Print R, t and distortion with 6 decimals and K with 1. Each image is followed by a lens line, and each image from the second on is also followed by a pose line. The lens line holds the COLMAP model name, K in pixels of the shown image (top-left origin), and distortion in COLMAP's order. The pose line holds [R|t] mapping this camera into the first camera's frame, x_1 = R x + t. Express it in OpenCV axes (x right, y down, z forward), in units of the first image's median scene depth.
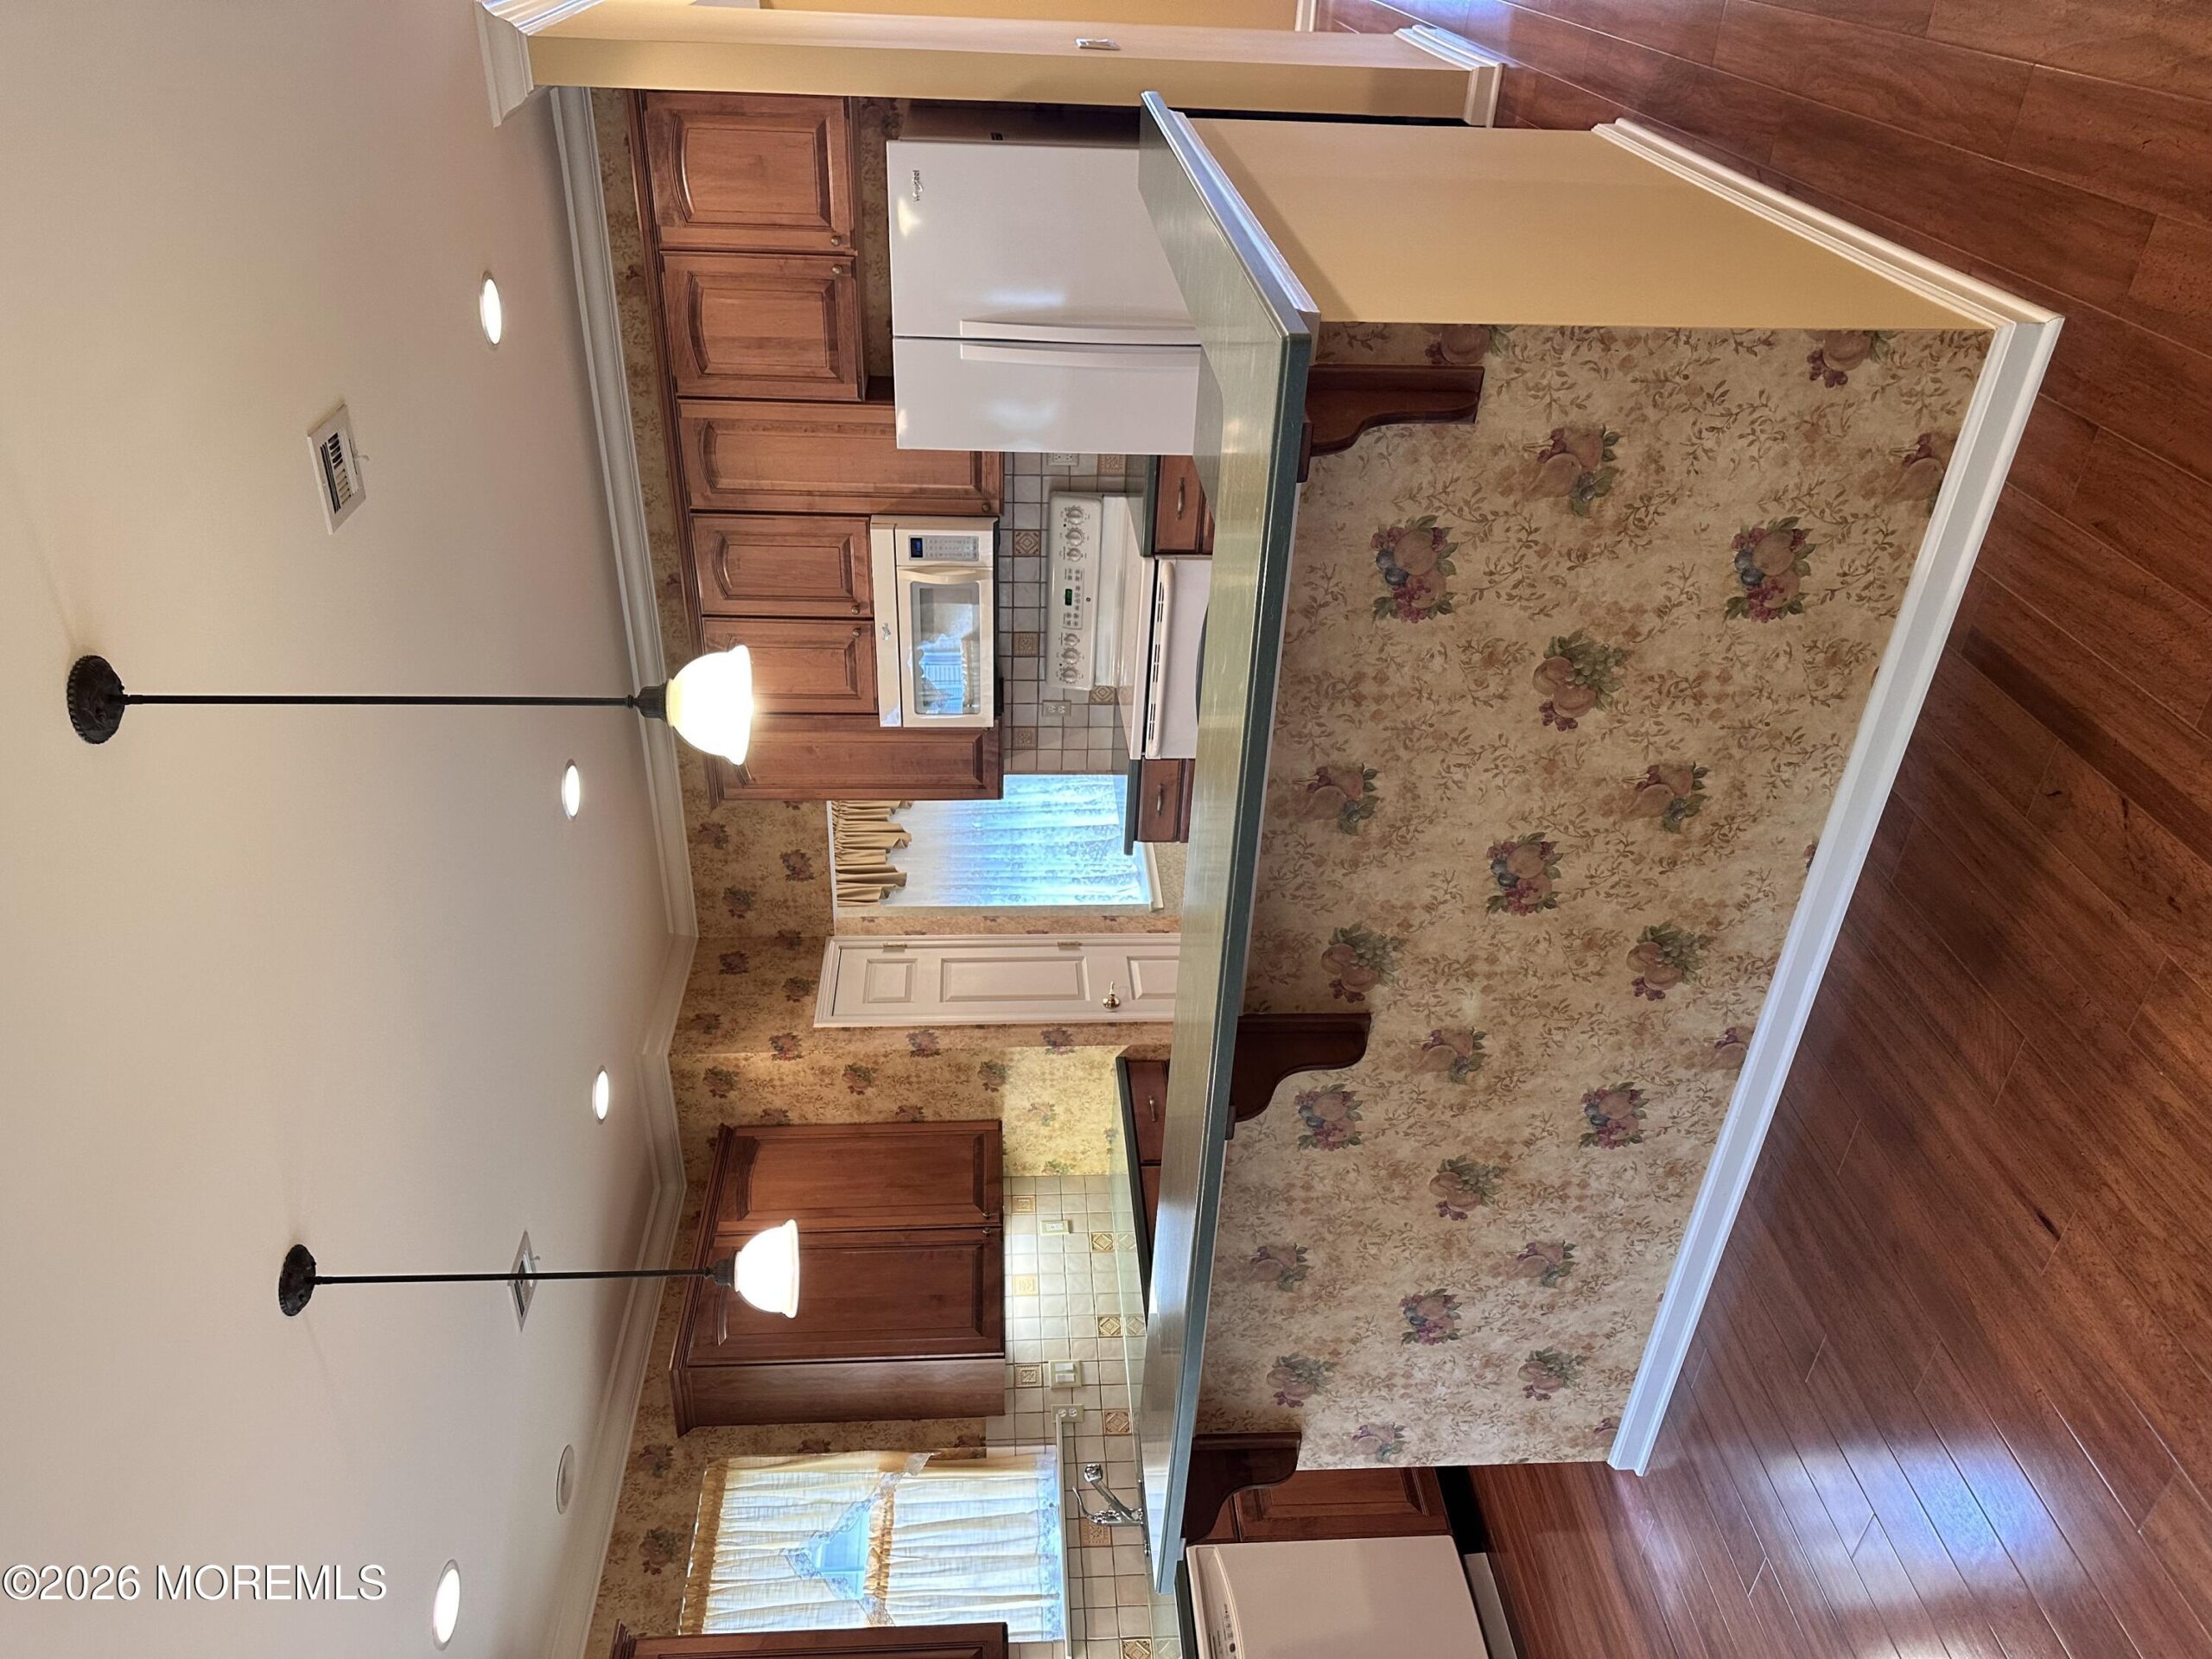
lens RADIAL K [[1562.4, 0, 1110.0], [0, 1562.4, 832.4], [0, 0, 1]] dist [0.083164, -0.094680]
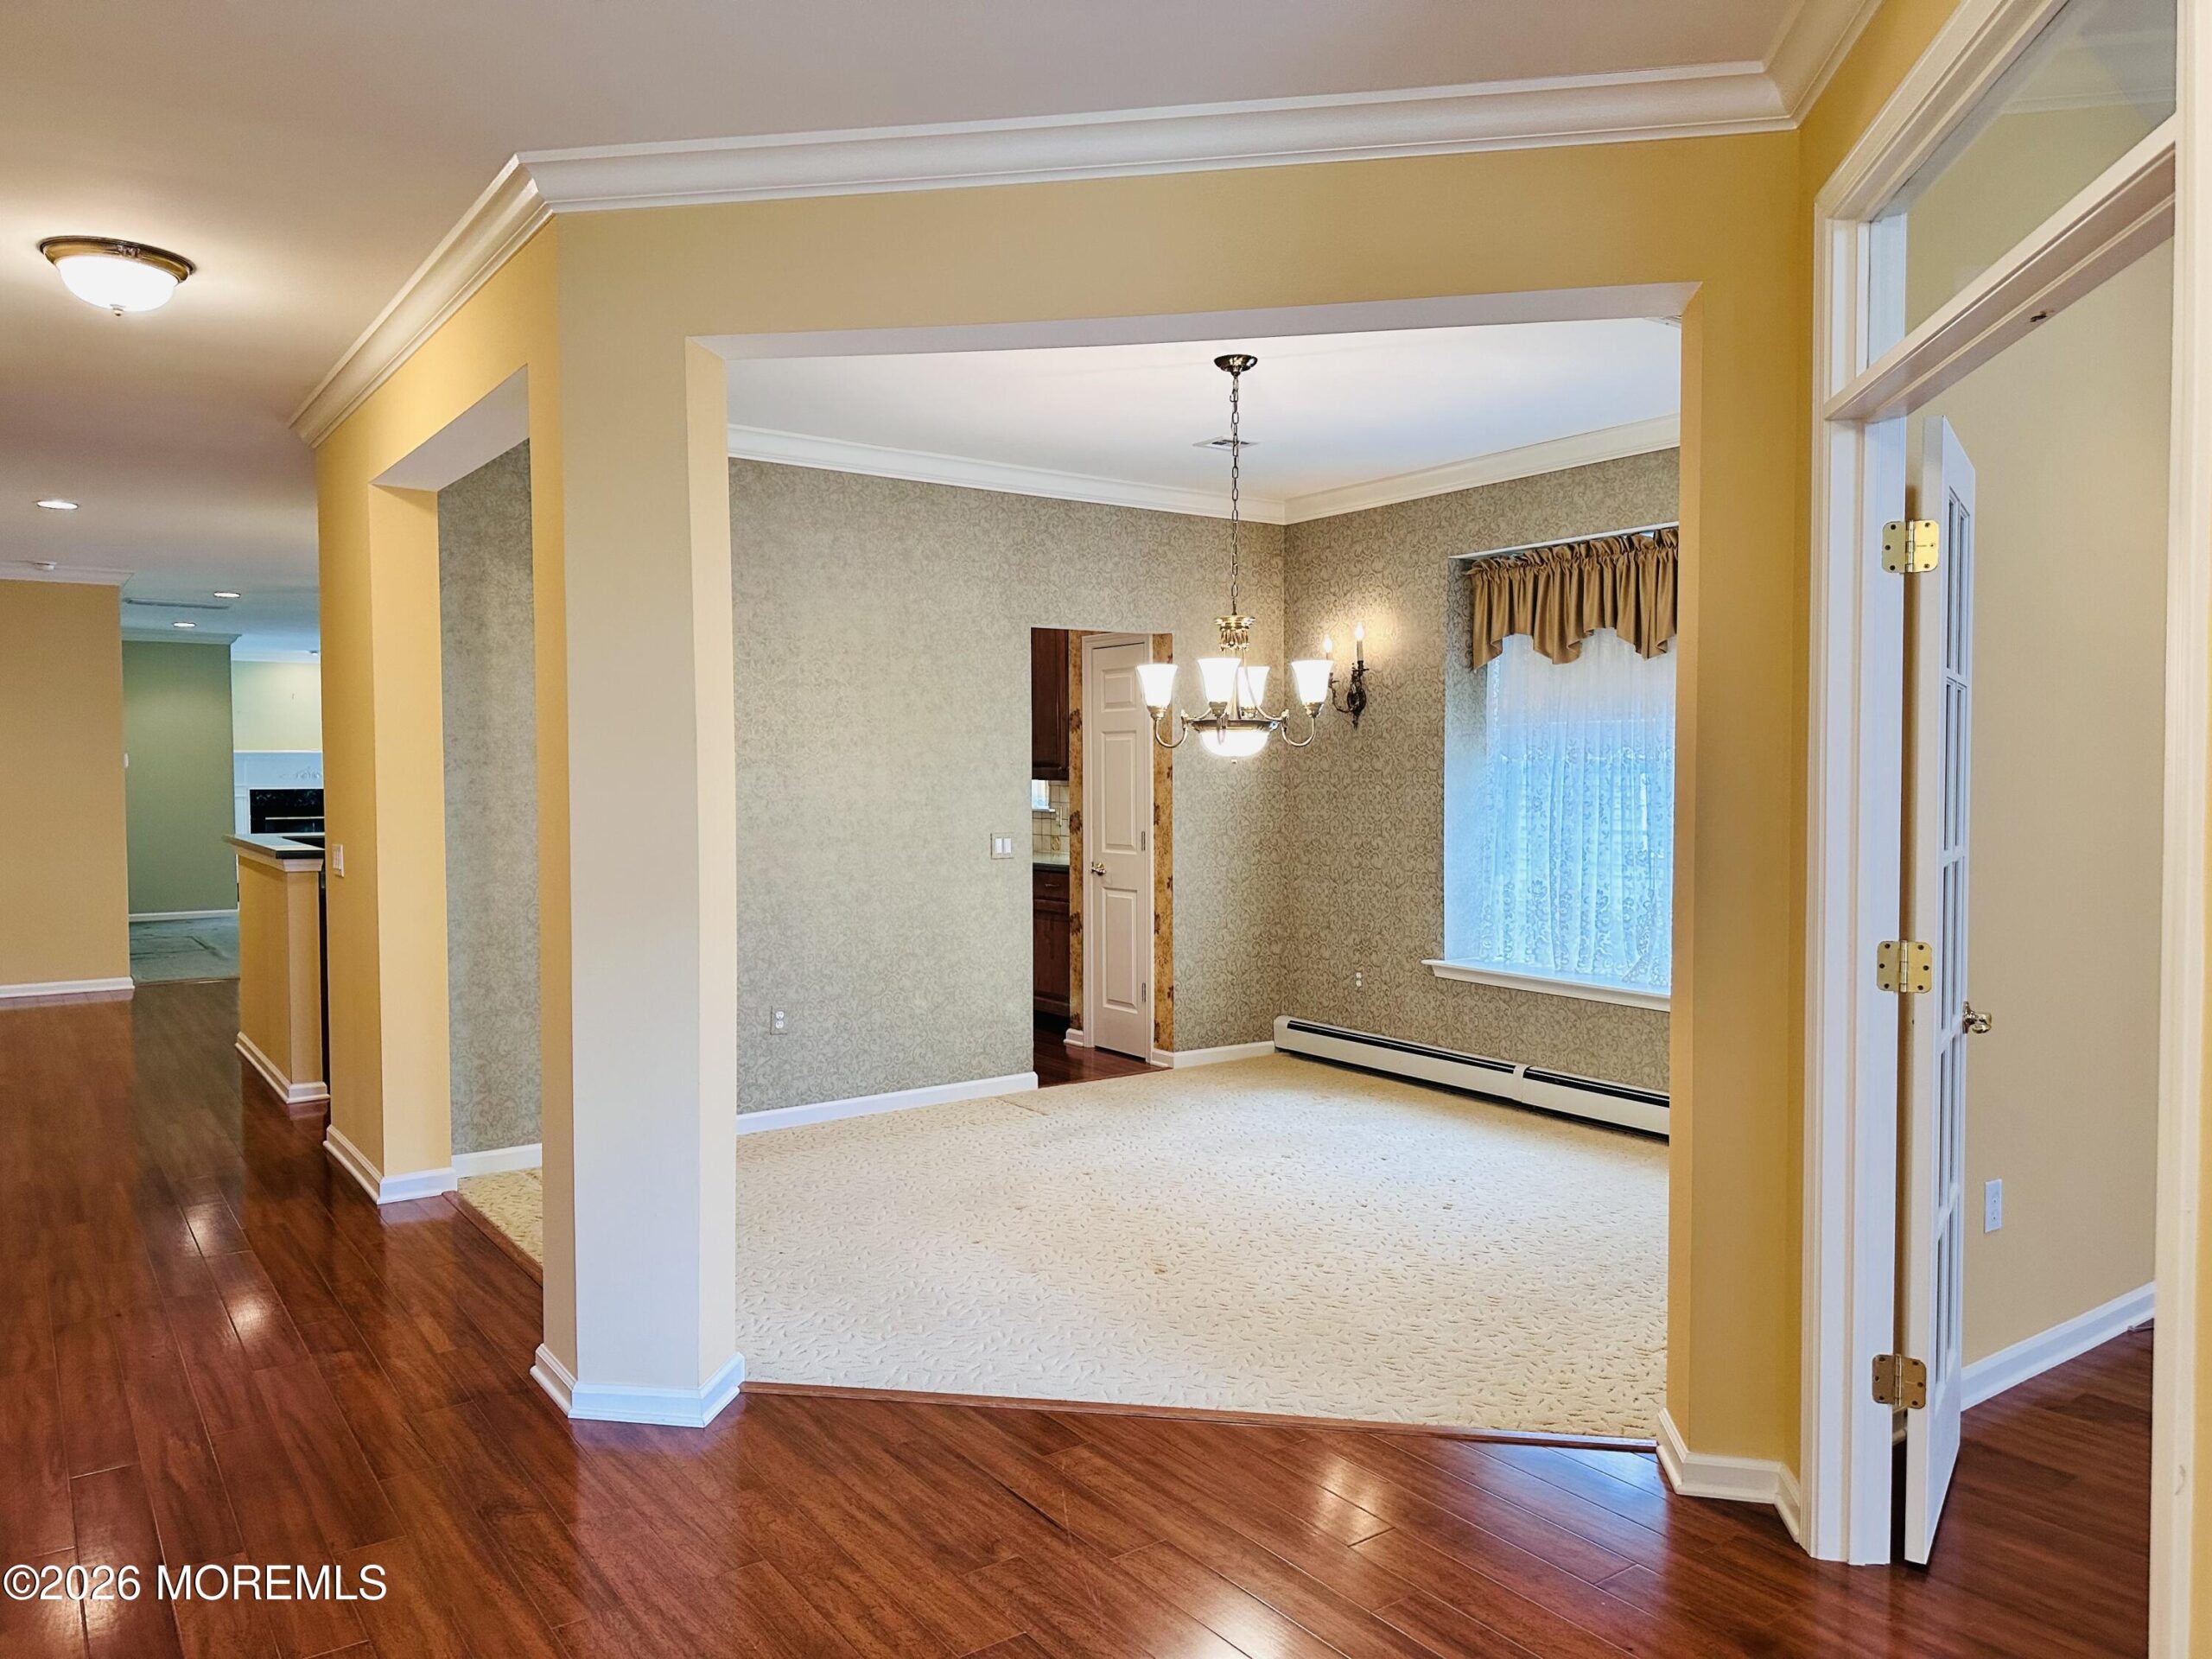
lens RADIAL K [[1562.4, 0, 1117.3], [0, 1562.4, 824.3], [0, 0, 1]] dist [0.083164, -0.094680]
pose [[-0.070497, 0.995183, 0.068123, -0.137886], [0.383619, -0.035992, 0.922790, -1.180579], [0.920797, 0.091187, -0.379233, 1.697797]]
